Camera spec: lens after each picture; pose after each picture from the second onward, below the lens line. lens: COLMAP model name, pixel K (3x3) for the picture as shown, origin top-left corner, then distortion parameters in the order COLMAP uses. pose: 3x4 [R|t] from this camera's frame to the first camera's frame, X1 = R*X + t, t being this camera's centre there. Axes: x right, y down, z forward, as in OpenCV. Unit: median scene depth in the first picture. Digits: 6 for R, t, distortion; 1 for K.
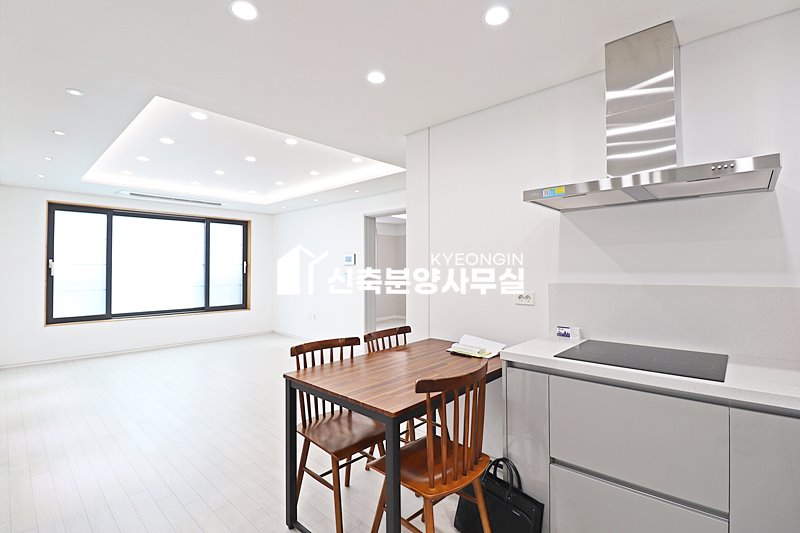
lens RADIAL K [[374.5, 0, 401.4], [0, 374.5, 259.1], [0, 0, 1]] dist [-0.000004, -0.013366]
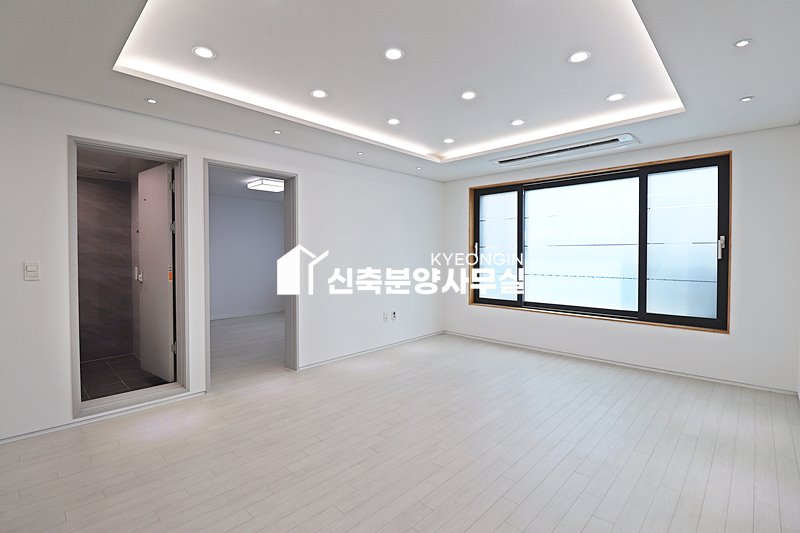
lens RADIAL K [[370.1, 0, 395.9], [0, 370.1, 258.9], [0, 0, 1]] dist [-0.011536, -0.000323]
pose [[-0.036080, 0.015970, -0.999221, 0.285842], [0.026047, 0.999548, 0.015035, 0.057416], [0.999009, -0.025484, -0.036480, 1.805597]]
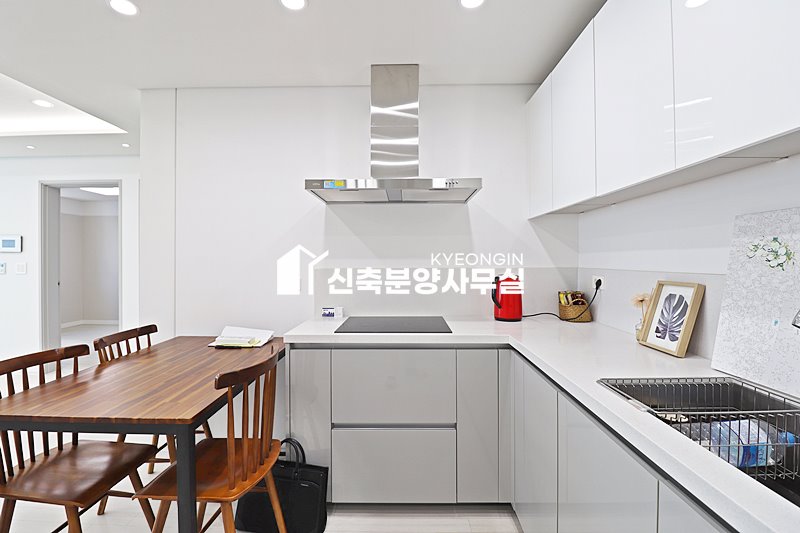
lens RADIAL K [[374.5, 0, 401.4], [0, 374.5, 259.1], [0, 0, 1]] dist [-0.000004, -0.013366]
pose [[0.746002, 0.002798, 0.665938, -0.135660], [-0.017030, 0.999744, 0.014877, 0.015927], [-0.665726, -0.022439, 0.745859, 0.030674]]
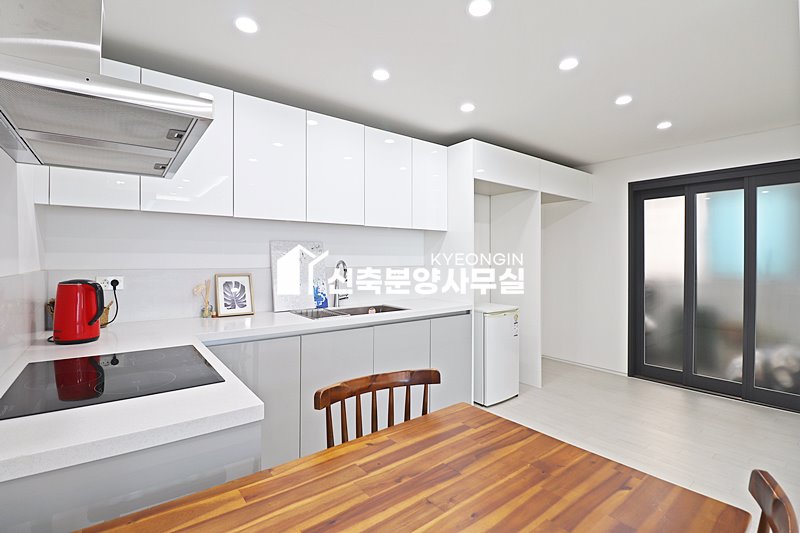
lens RADIAL K [[370.1, 0, 395.9], [0, 370.1, 258.9], [0, 0, 1]] dist [-0.011536, -0.000323]
pose [[-0.983684, -0.001795, 0.179897, -0.012595], [-0.007116, 0.999556, -0.028937, 0.041536], [-0.179766, -0.029745, -0.983260, 1.168588]]
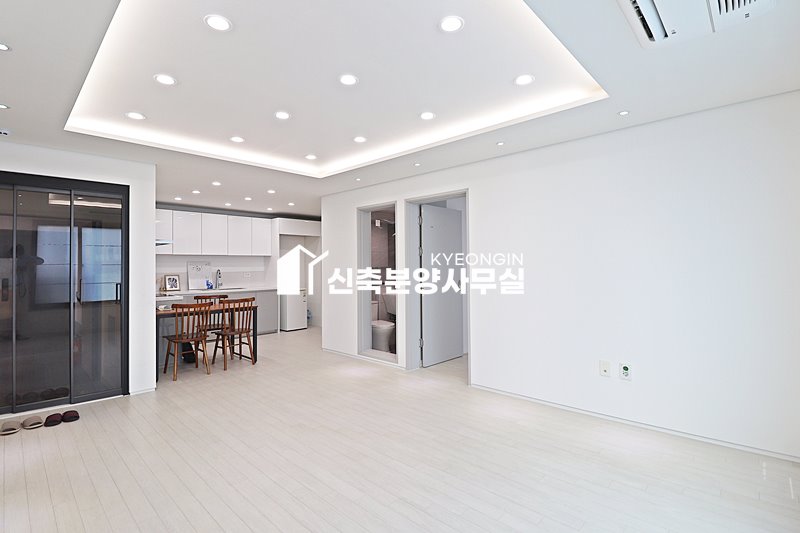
lens RADIAL K [[378.7, 0, 400.0], [0, 378.7, 266.5], [0, 0, 1]] dist [0.000689, -0.012405]
pose [[-0.999826, 0.009274, 0.016164, -1.138684], [0.008835, 0.999596, -0.027011, 0.085073], [-0.016408, -0.026864, -0.999504, 3.050280]]
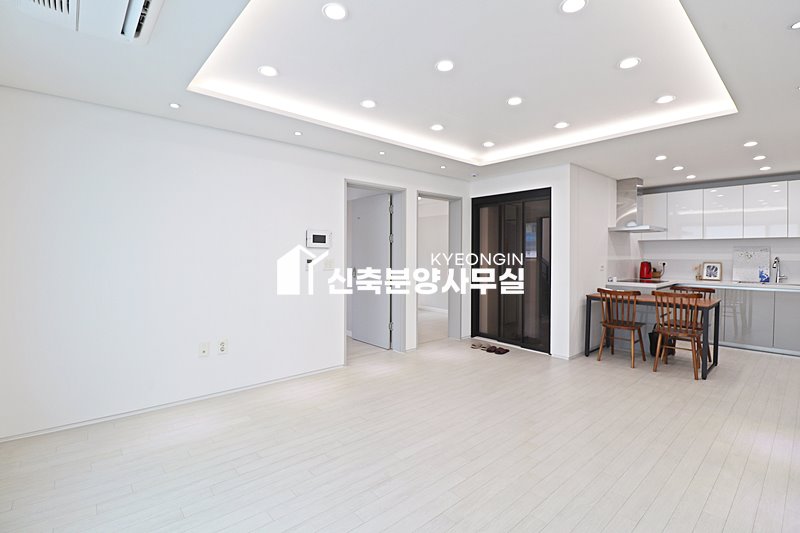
lens RADIAL K [[374.5, 0, 401.4], [0, 374.5, 259.1], [0, 0, 1]] dist [-0.000004, -0.013366]
pose [[0.099971, -0.015291, 0.994873, -2.047449], [-0.028420, 0.999430, 0.018216, 0.049892], [-0.994584, -0.030095, 0.099479, 2.020502]]
